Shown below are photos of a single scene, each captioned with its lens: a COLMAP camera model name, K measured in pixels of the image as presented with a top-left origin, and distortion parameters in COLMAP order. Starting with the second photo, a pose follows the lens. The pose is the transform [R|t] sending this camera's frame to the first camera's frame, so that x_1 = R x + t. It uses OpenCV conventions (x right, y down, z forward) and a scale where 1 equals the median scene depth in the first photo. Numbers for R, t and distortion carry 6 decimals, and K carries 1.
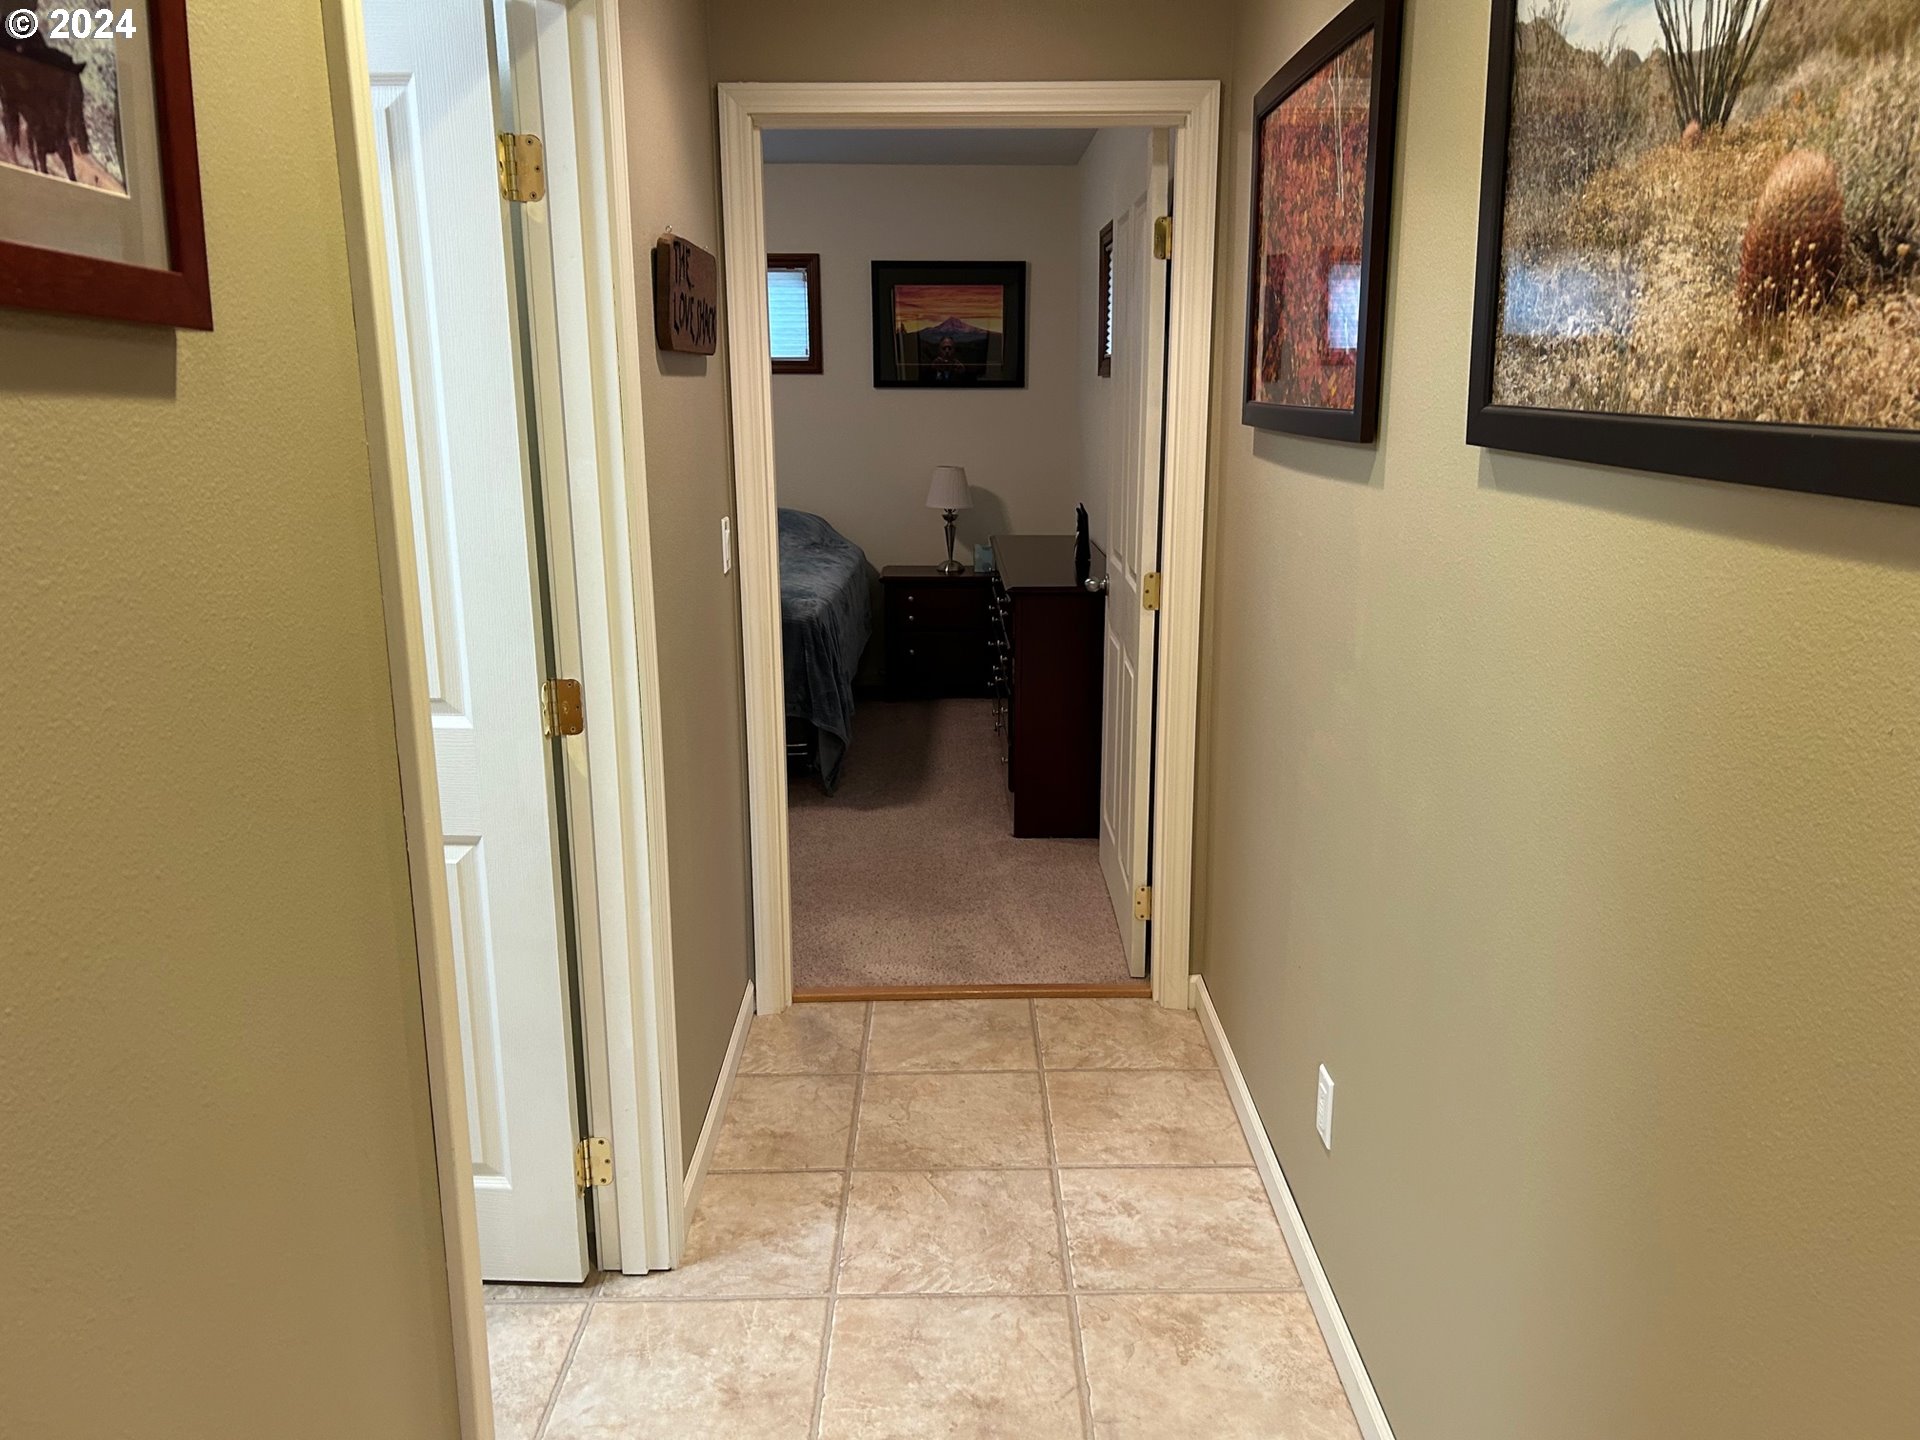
lens RADIAL K [[1440.7, 0, 945.9], [0, 1440.7, 735.5], [0, 0, 1]] dist [0.062492, -0.071077]
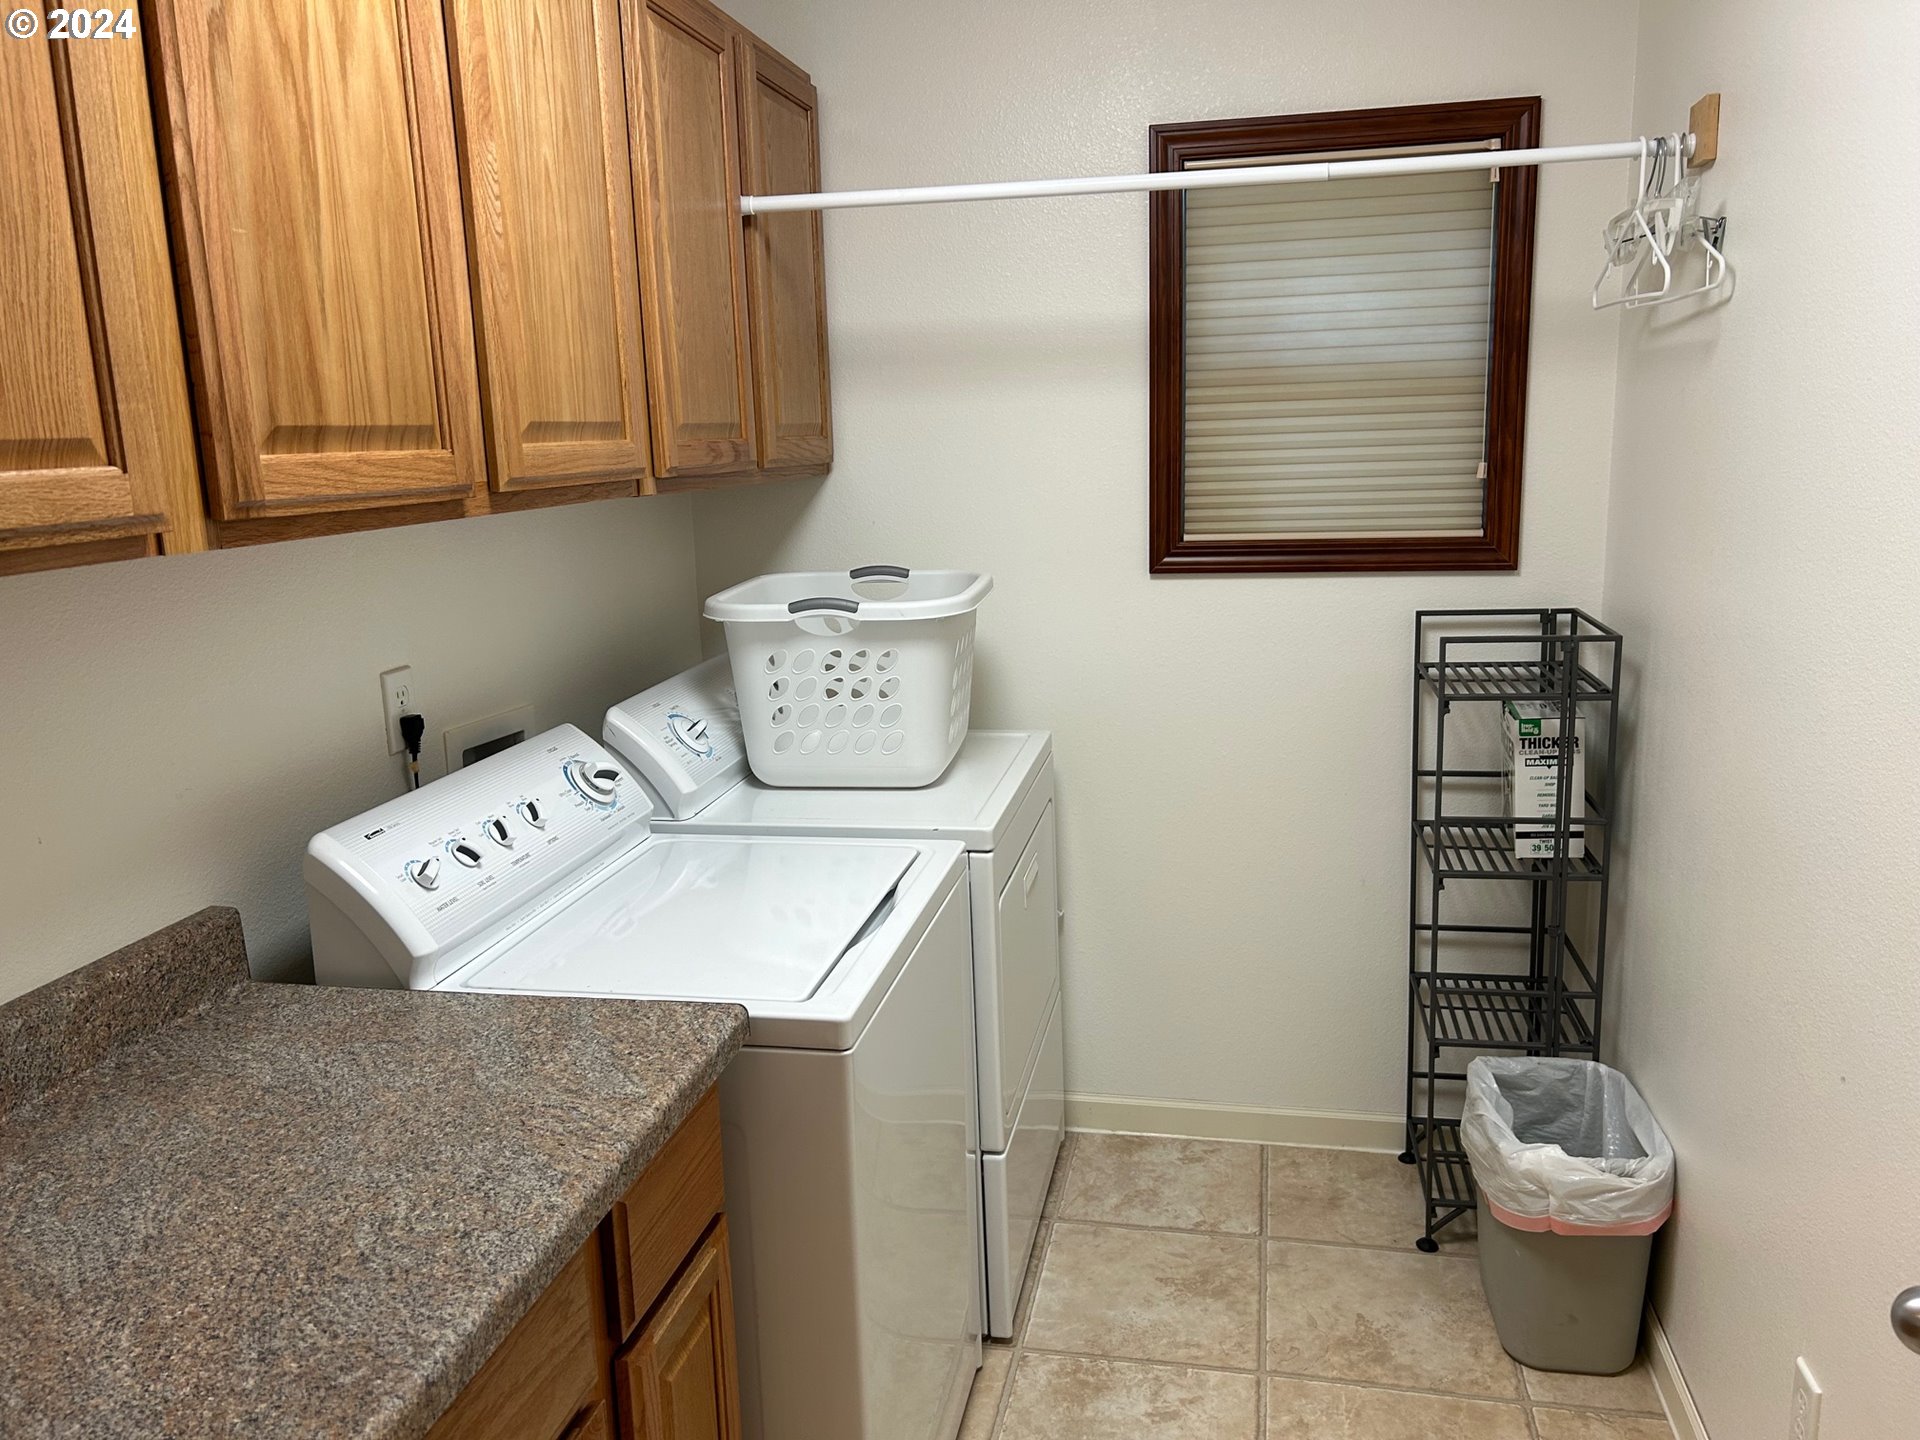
lens RADIAL K [[1440.7, 0, 945.9], [0, 1440.7, 735.5], [0, 0, 1]] dist [0.062492, -0.071077]
pose [[-0.202589, 0.227820, -0.952395, 0.913001], [-0.197977, 0.942951, 0.267673, -0.254337], [0.959043, 0.242779, -0.145928, 0.969764]]
